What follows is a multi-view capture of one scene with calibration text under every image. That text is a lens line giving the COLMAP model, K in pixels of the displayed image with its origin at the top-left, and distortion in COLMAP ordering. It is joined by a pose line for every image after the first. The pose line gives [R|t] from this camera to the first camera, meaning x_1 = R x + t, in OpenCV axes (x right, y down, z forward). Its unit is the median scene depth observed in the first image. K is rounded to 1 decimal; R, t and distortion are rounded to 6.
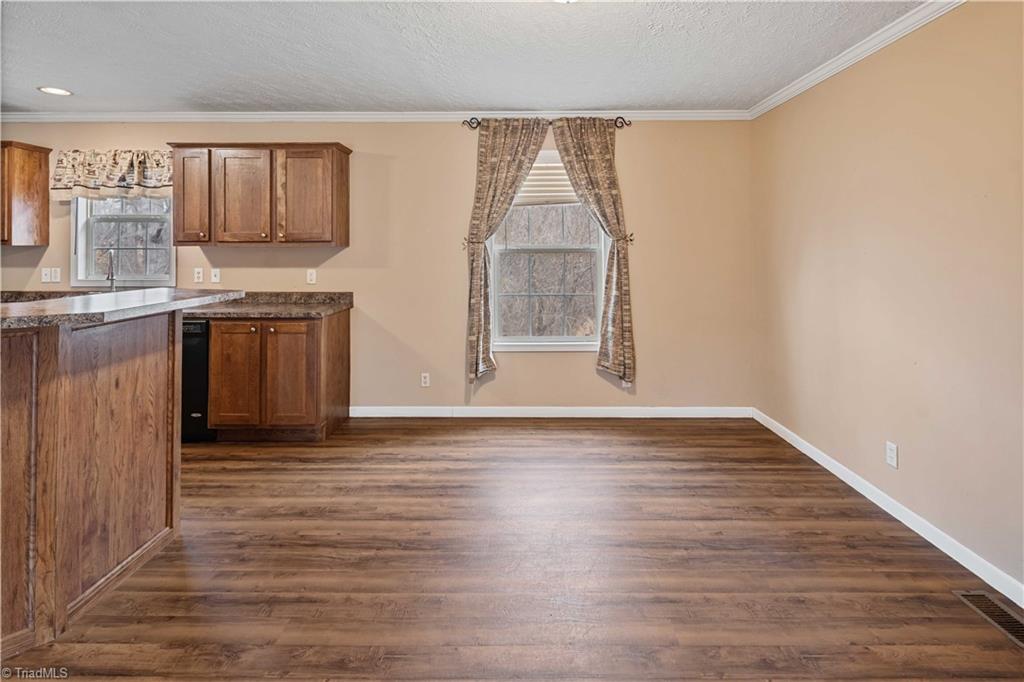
lens RADIAL K [[499.6, 0, 512.3], [0, 499.6, 244.6], [0, 0, 1]] dist [0.003507, -0.003989]
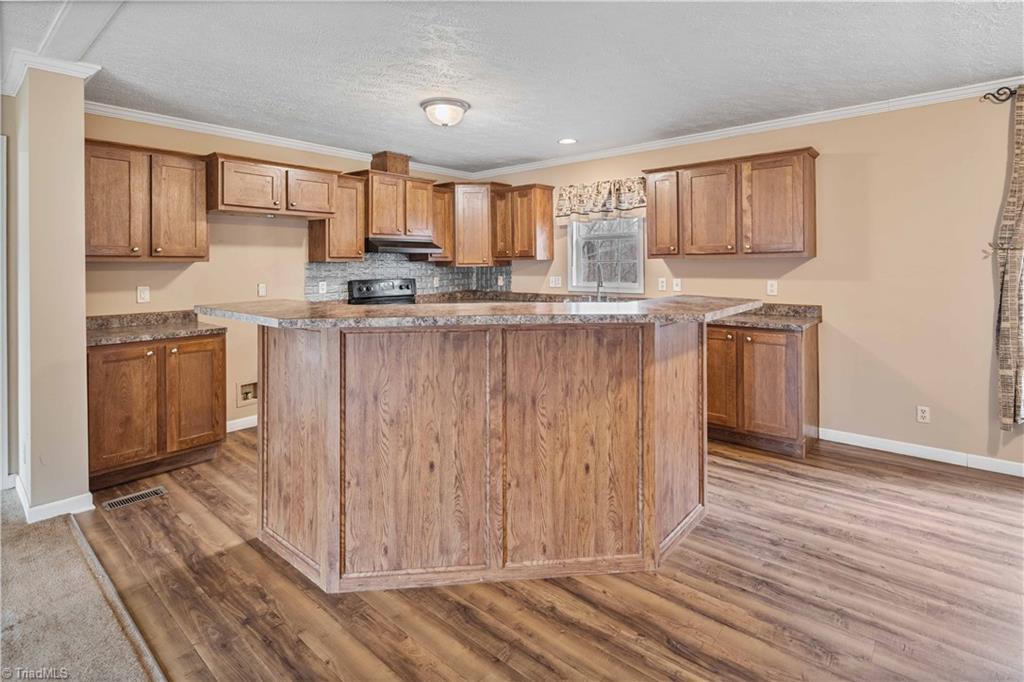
lens RADIAL K [[496.2, 0, 512.3], [0, 496.2, 264.1], [0, 0, 1]] dist [0.000687, -0.002388]
pose [[0.762748, -0.006246, -0.646666, -0.165238], [0.016187, 0.999824, 0.009435, -0.000544], [0.646494, -0.017664, 0.762715, -0.079214]]
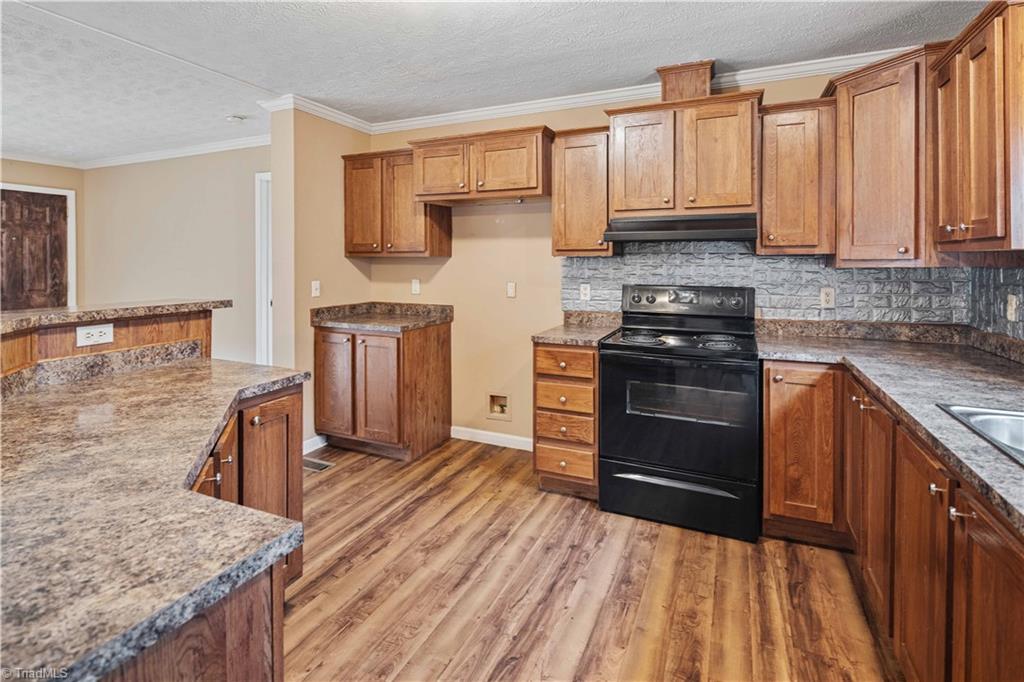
lens RADIAL K [[494.9, 0, 508.2], [0, 494.9, 264.8], [0, 0, 1]] dist [0.003745, -0.004470]
pose [[-0.412939, 0.007024, -0.910732, -0.444970], [0.011619, 0.999930, 0.002444, 0.008638], [0.910685, -0.009573, -0.412991, 0.760143]]
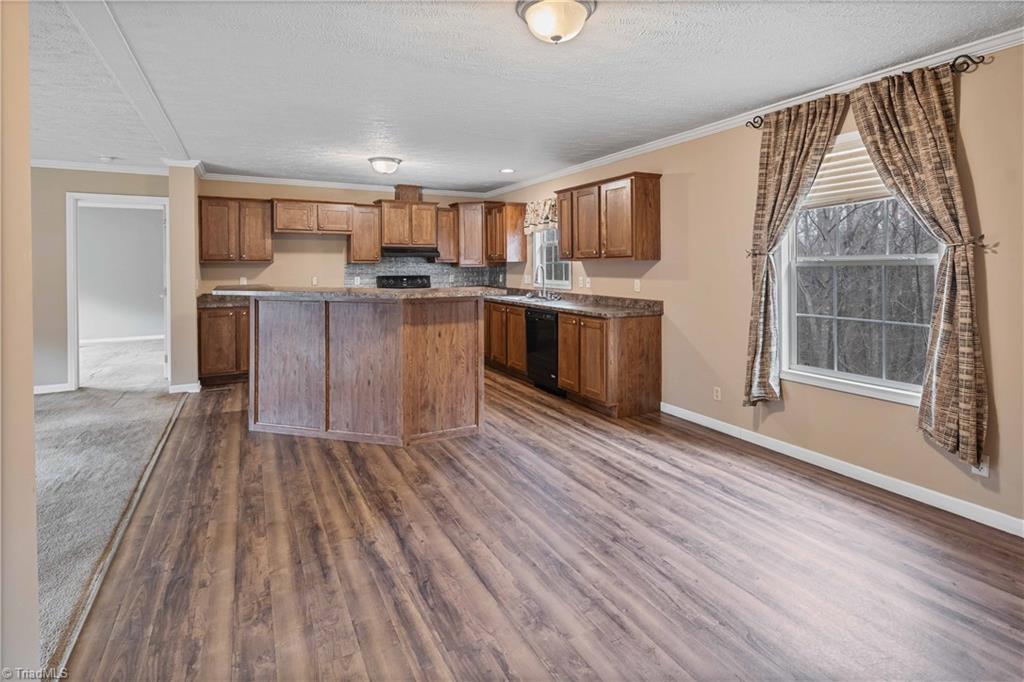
lens RADIAL K [[495.1, 0, 511.5], [0, 495.1, 269.9], [0, 0, 1]] dist [0.001323, -0.000951]
pose [[0.474870, 0.006066, -0.880035, 0.512509], [0.014979, 0.999776, 0.014974, 0.003846], [0.879928, -0.020293, 0.474673, 0.181287]]
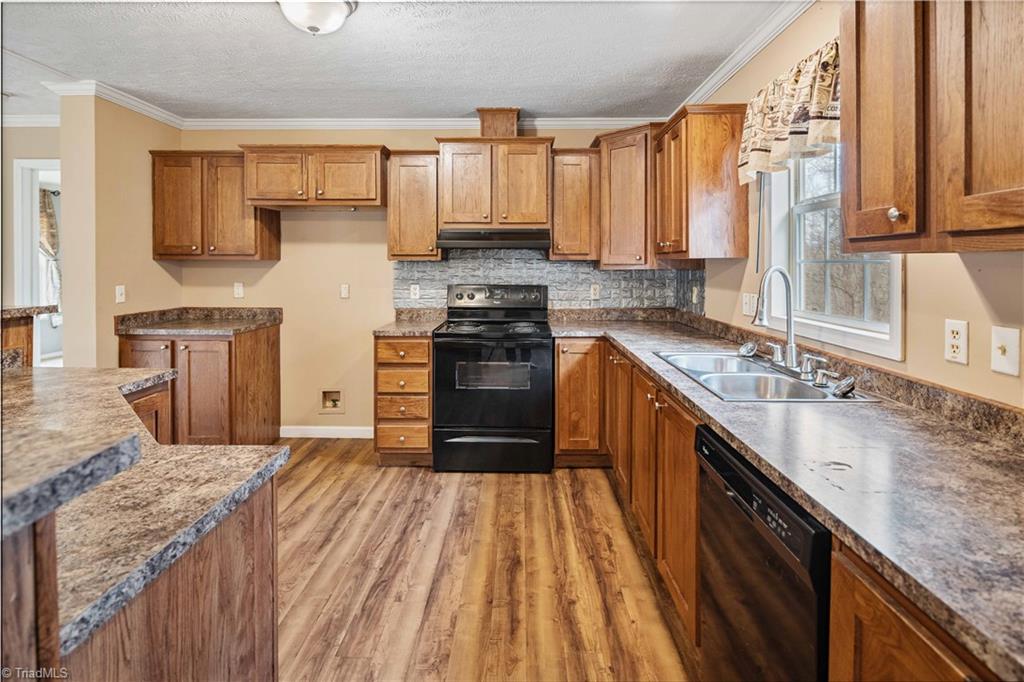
lens RADIAL K [[495.1, 0, 511.5], [0, 495.1, 269.9], [0, 0, 1]] dist [0.001323, -0.000951]
pose [[-0.015787, 0.010094, -0.999824, -0.303626], [0.009961, 0.999901, 0.009937, 0.008381], [0.999826, -0.009803, -0.015886, 0.735038]]
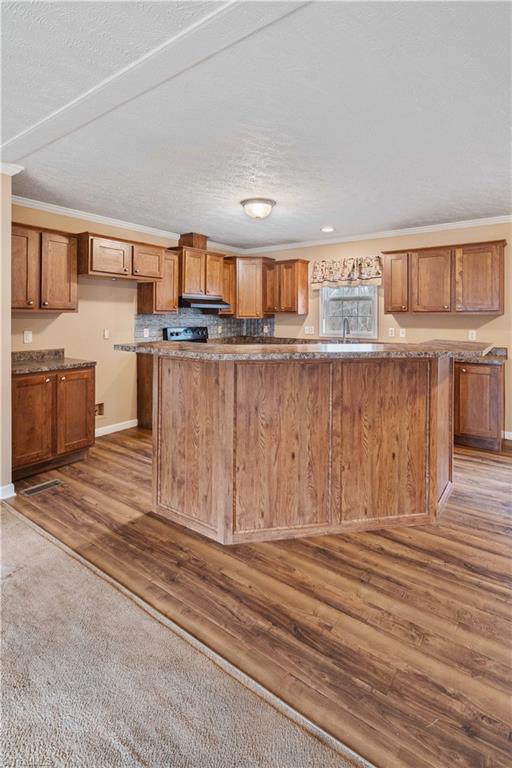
lens RADIAL K [[376.7, 0, 256.6], [0, 376.7, 316.5], [0, 0, 1]] dist [0.001441, -0.001468]
pose [[0.809390, 0.002609, -0.587266, -0.278021], [0.004302, 0.999937, 0.010371, -0.004321], [0.587256, -0.010921, 0.809328, -0.240653]]
